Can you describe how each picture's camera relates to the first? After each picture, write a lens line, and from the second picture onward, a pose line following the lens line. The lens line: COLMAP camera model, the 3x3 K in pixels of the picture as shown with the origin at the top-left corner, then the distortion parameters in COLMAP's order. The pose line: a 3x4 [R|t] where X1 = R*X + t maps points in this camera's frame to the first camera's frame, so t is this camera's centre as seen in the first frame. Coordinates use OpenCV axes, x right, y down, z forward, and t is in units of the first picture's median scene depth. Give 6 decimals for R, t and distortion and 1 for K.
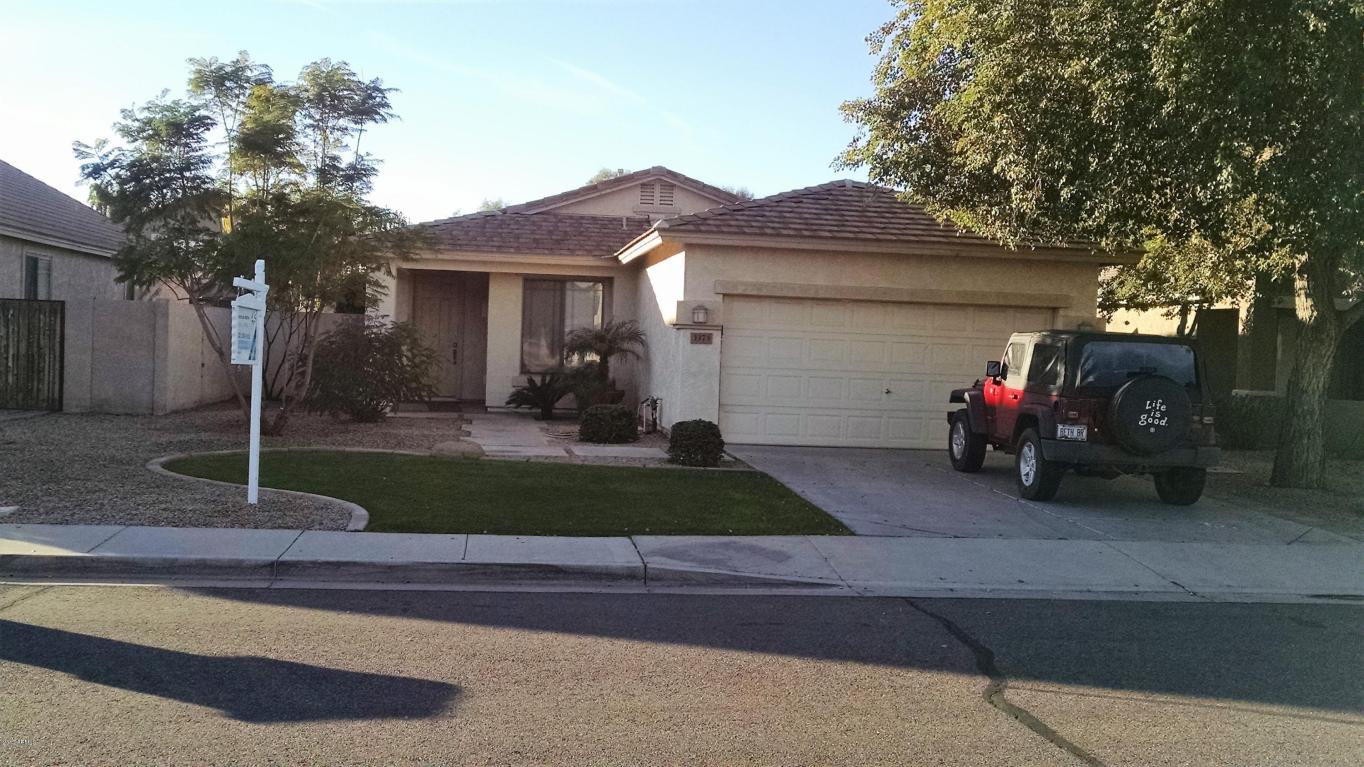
lens RADIAL K [[1067.4, 0, 678.2], [0, 1067.4, 410.0], [0, 0, 1]] dist [0.001502, -0.005632]
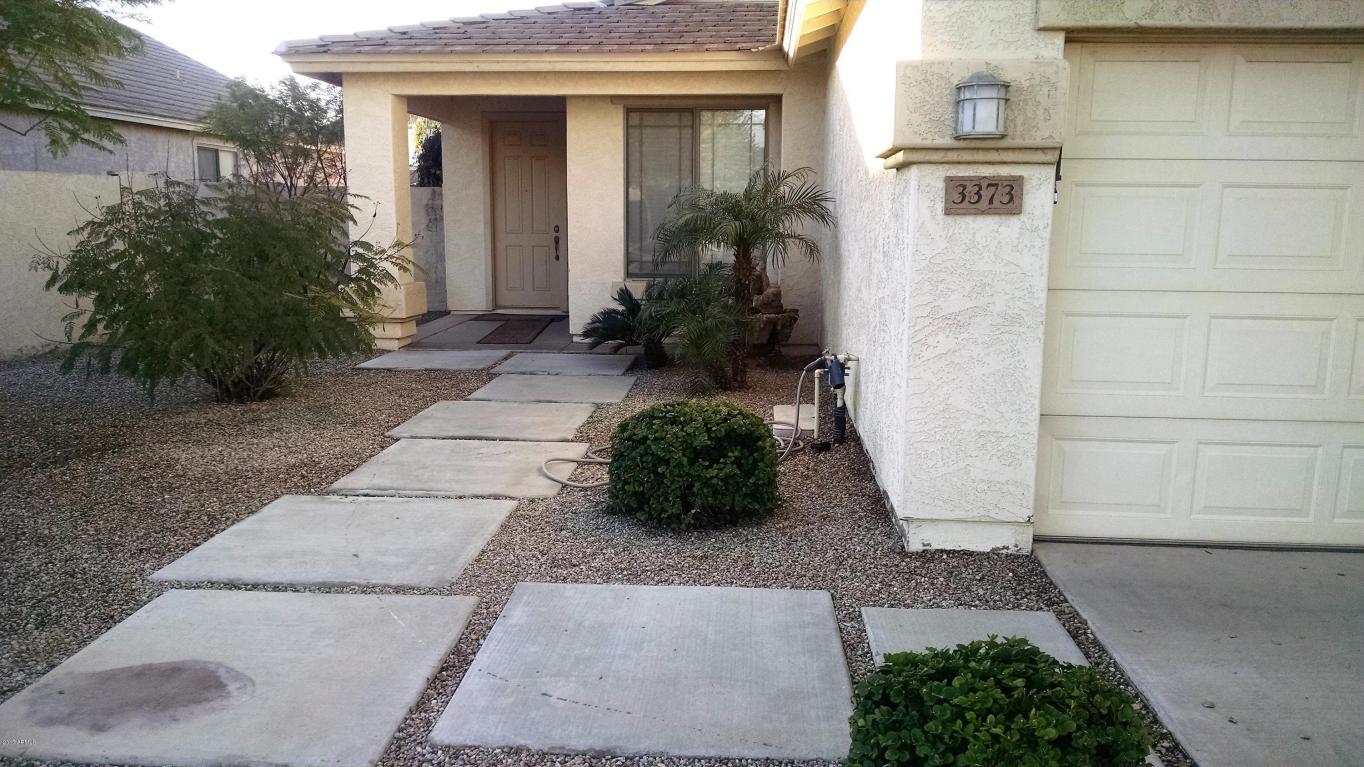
lens RADIAL K [[1067.4, 0, 678.2], [0, 1067.4, 410.0], [0, 0, 1]] dist [0.001502, -0.005632]
pose [[0.978177, 0.006021, -0.207685, 0.001153], [0.017647, 0.993560, 0.111922, -0.032506], [0.207021, -0.113145, 0.971772, 0.523494]]
